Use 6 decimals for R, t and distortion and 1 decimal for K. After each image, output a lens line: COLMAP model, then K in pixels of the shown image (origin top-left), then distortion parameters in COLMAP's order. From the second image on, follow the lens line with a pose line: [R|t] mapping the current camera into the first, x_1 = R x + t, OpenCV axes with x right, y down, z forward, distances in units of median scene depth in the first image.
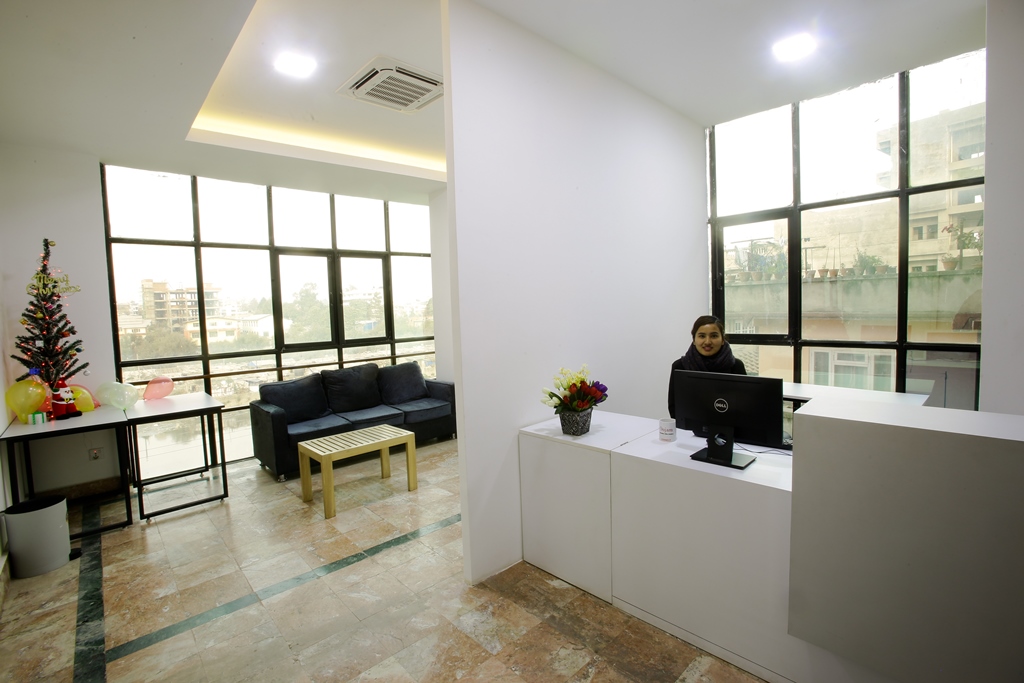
lens RADIAL K [[472.3, 0, 512.0], [0, 472.3, 341.5], [0, 0, 1]] dist [-0.074672, 0.024447]
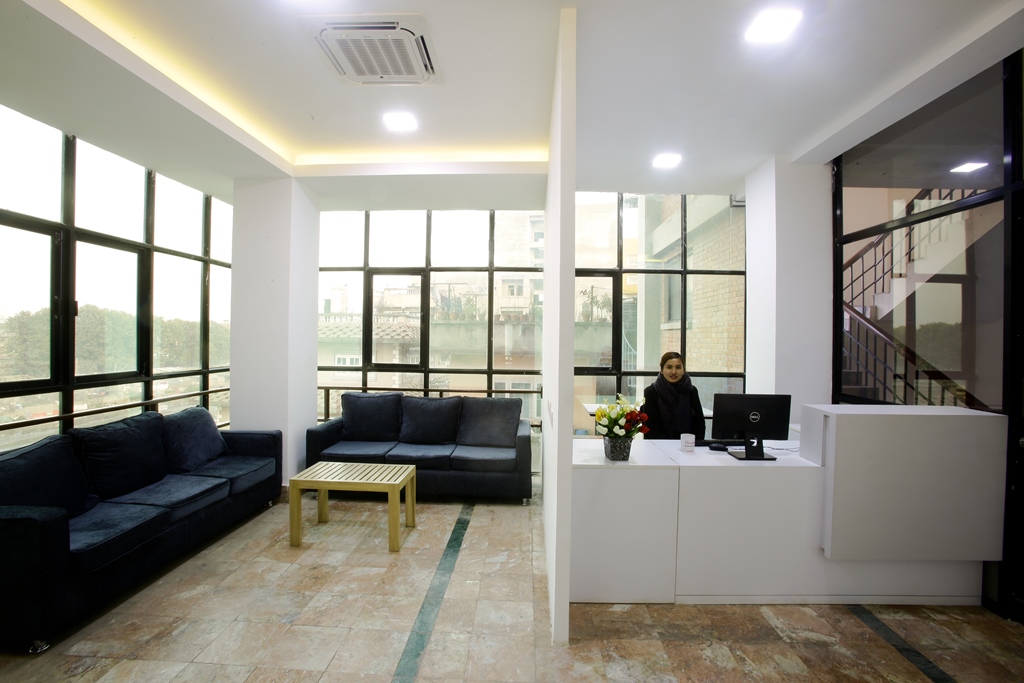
lens RADIAL K [[472.3, 0, 512.0], [0, 472.3, 341.5], [0, 0, 1]] dist [-0.074672, 0.024447]
pose [[0.703762, 0.036891, 0.709478, -0.716344], [0.014298, 0.997713, -0.066062, -0.004031], [-0.710292, 0.056636, 0.701625, 0.365667]]
